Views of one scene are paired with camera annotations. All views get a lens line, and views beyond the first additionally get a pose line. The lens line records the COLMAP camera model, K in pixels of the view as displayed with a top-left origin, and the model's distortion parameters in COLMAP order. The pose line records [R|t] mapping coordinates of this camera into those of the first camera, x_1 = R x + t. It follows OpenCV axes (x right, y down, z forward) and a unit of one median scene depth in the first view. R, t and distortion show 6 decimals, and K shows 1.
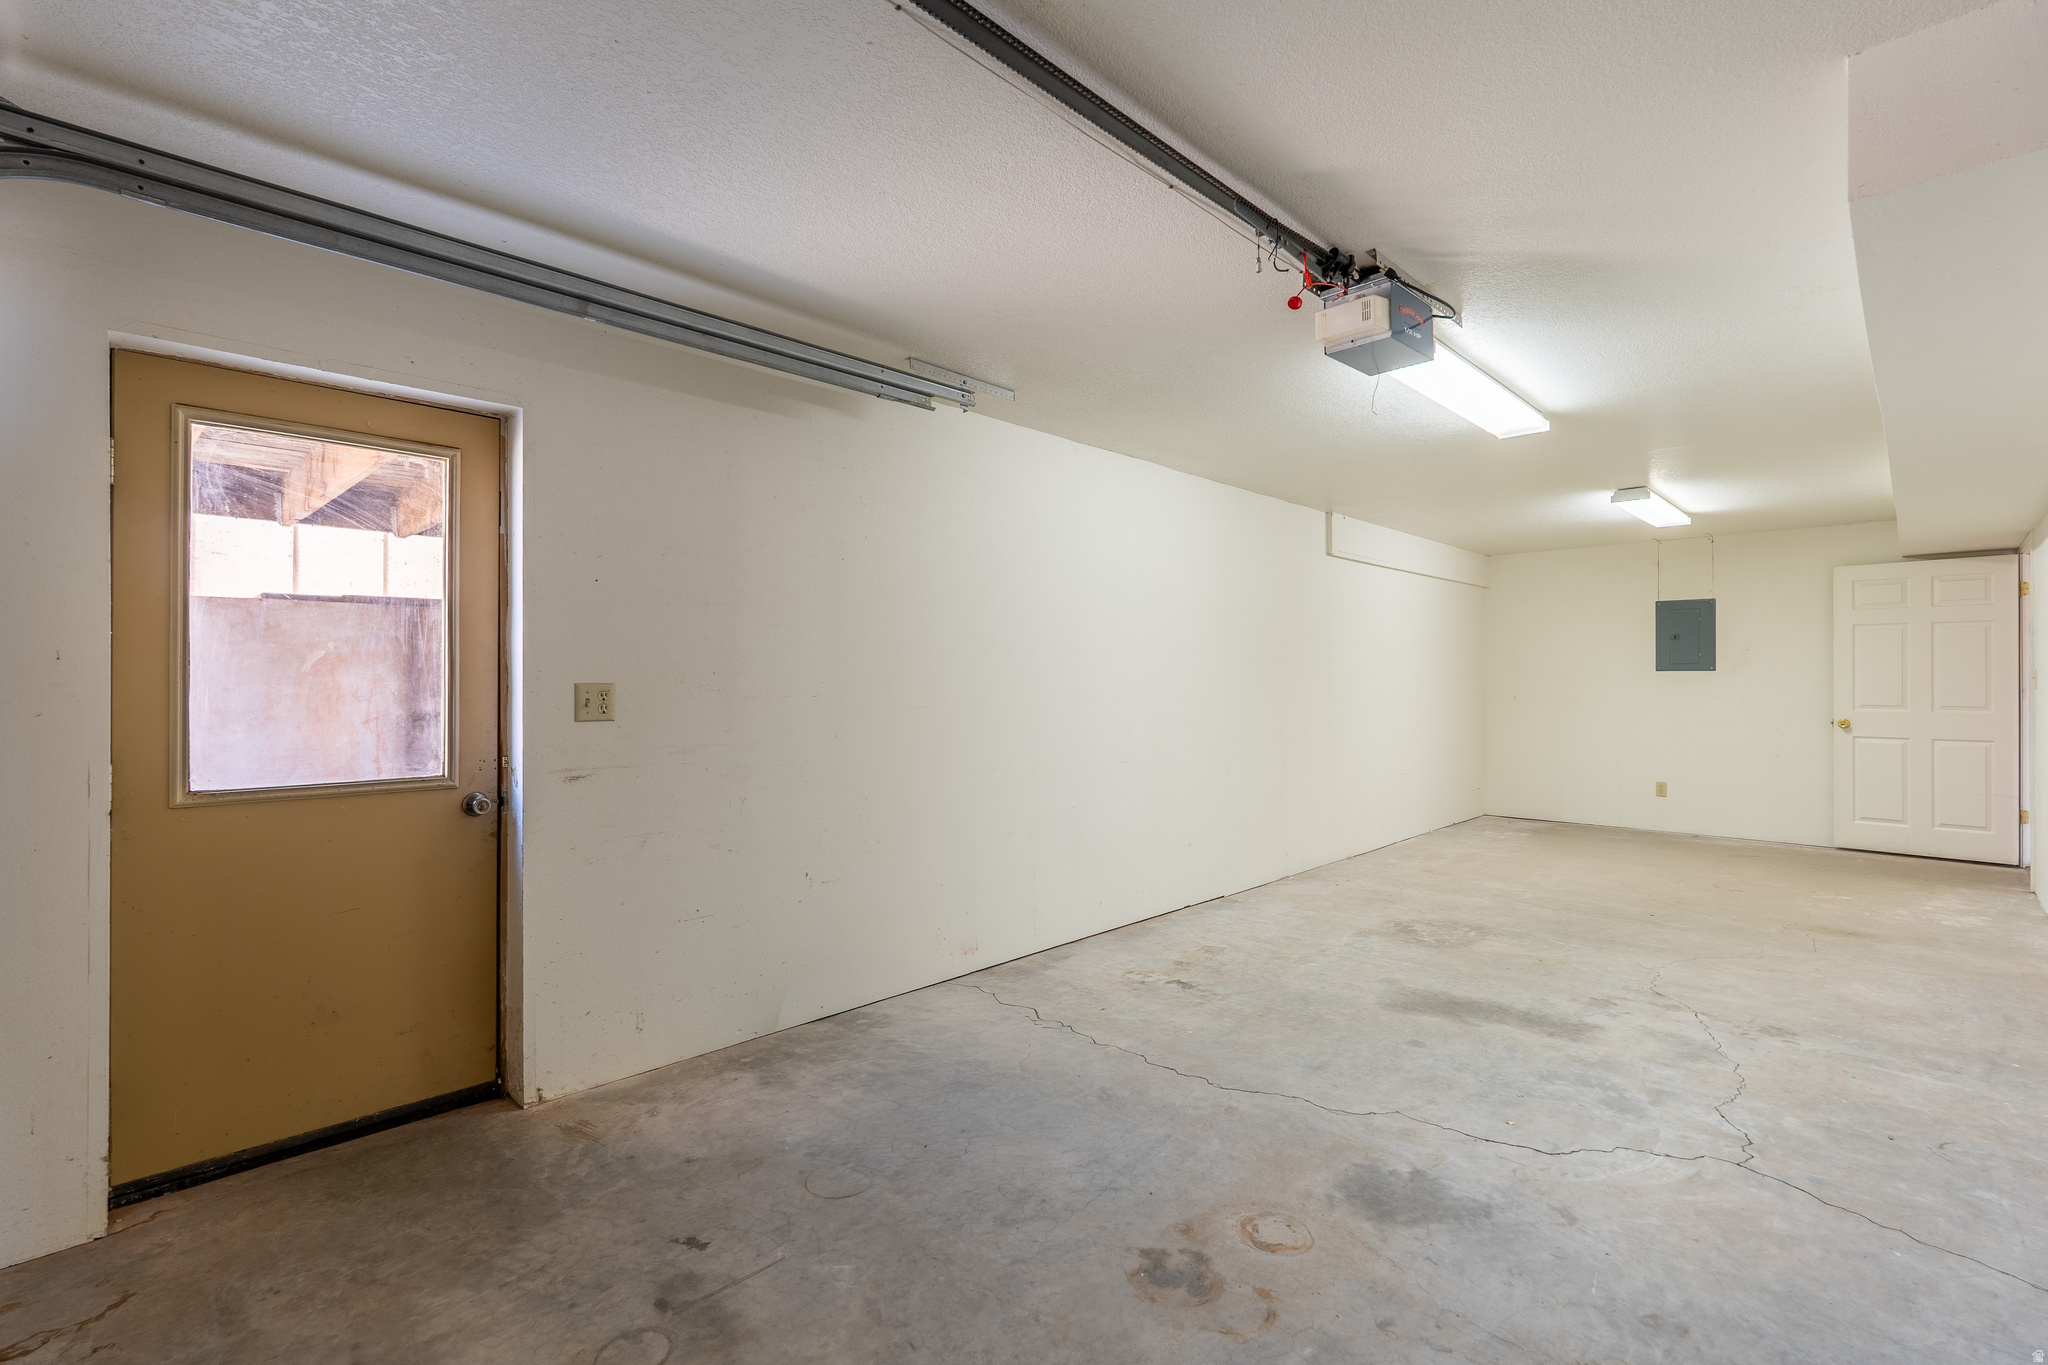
lens RADIAL K [[918.6, 0, 1024.0], [0, 918.6, 682.5], [0, 0, 1]] dist [0.000780, -0.000320]
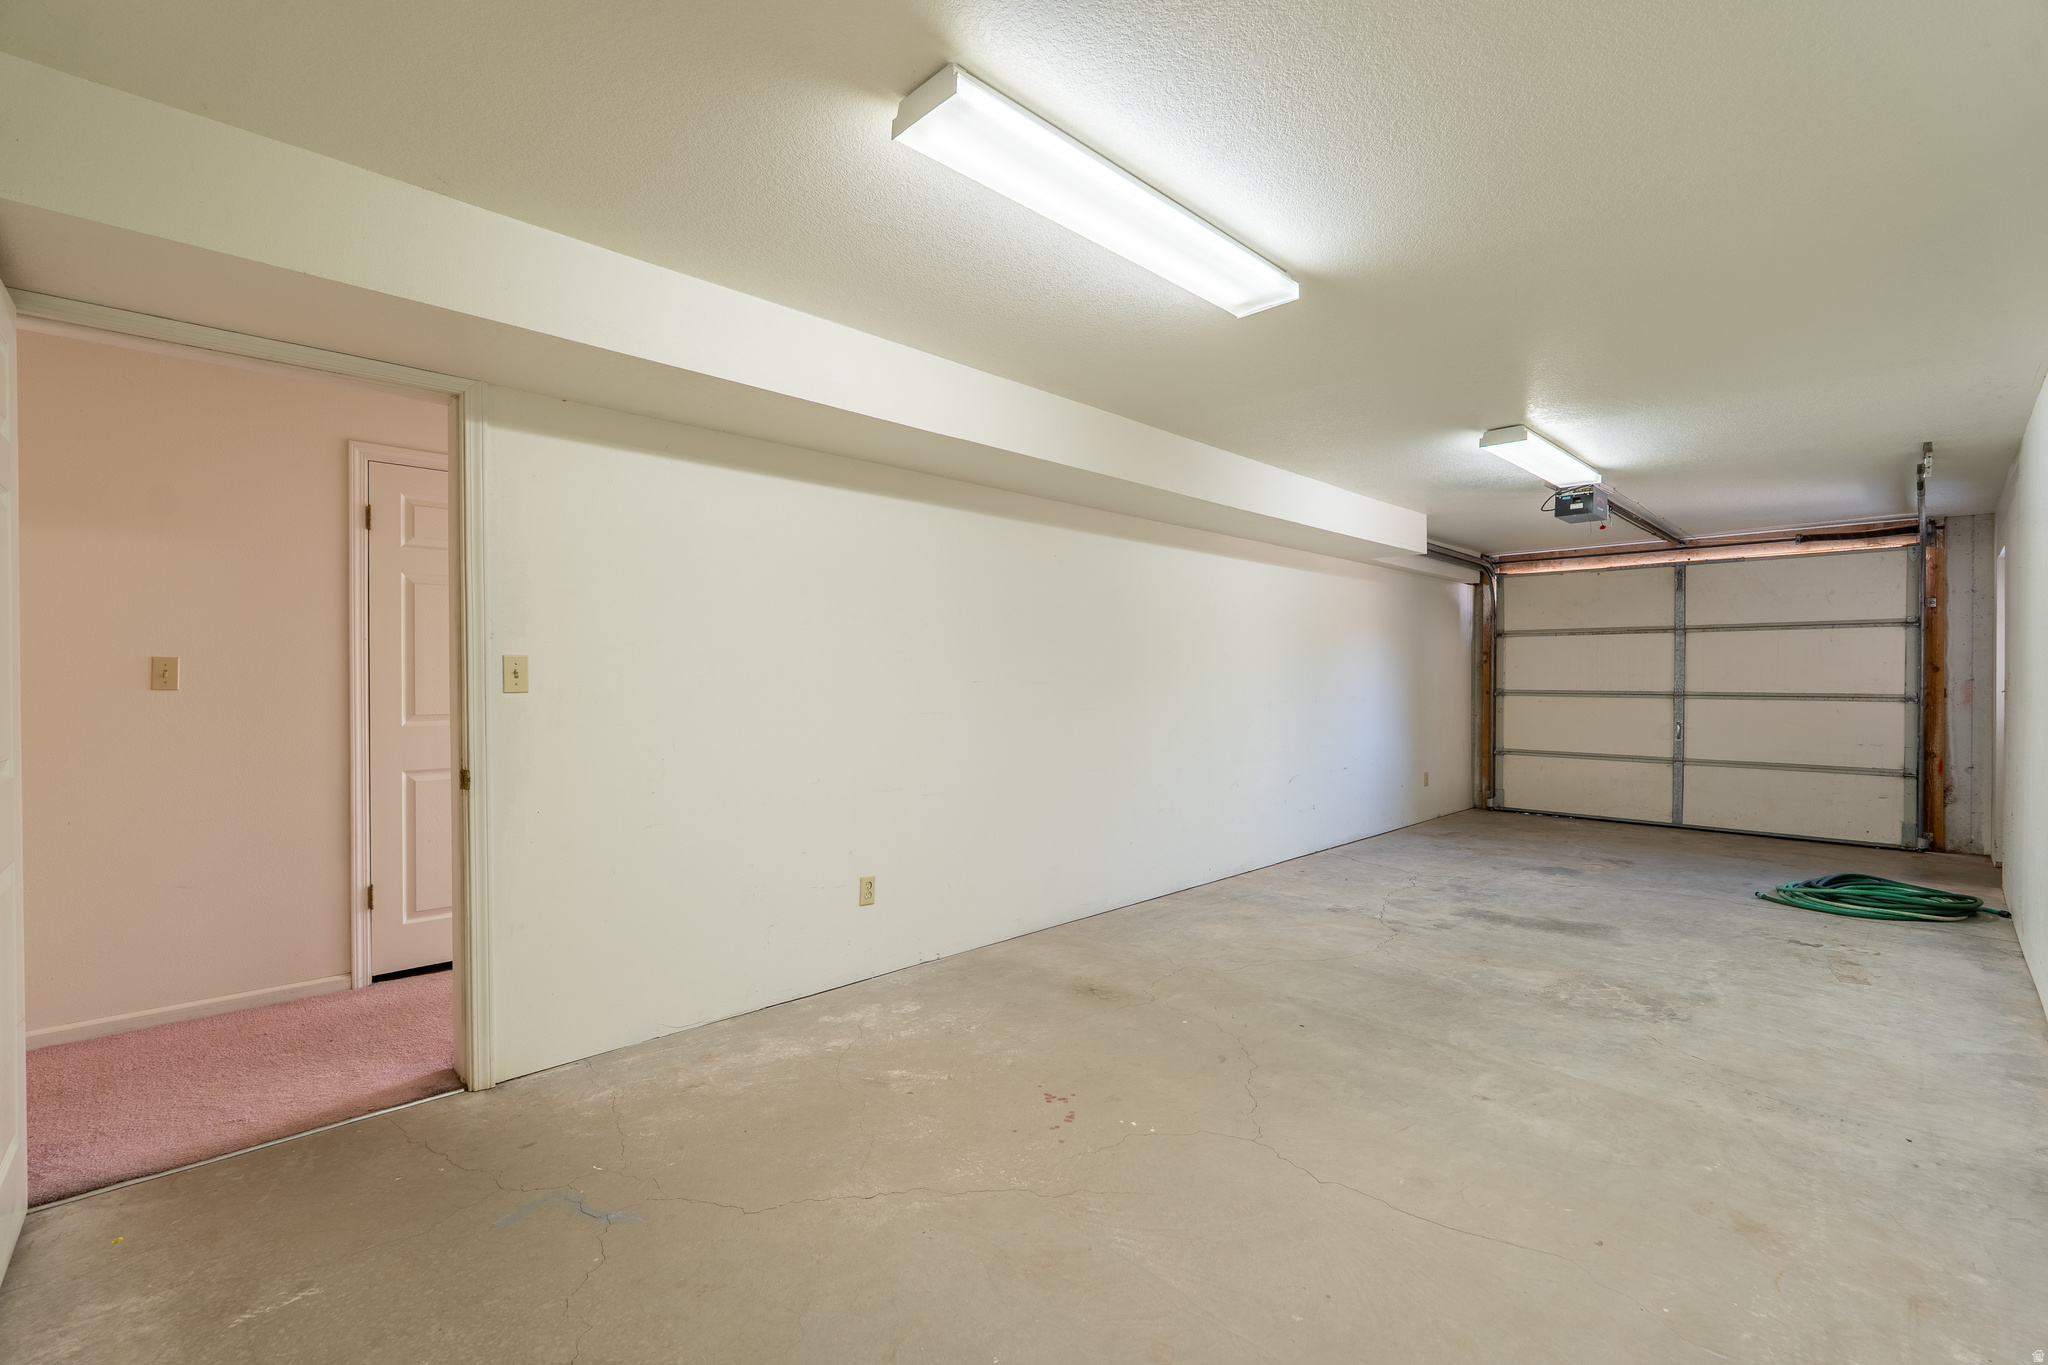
lens RADIAL K [[918.6, 0, 1024.0], [0, 918.6, 682.5], [0, 0, 1]] dist [0.000780, -0.000320]
pose [[-0.999986, 0.000092, 0.005346, 1.072710], [0.000103, 0.999998, 0.002172, 0.002353], [-0.005346, 0.002173, -0.999983, 2.029836]]
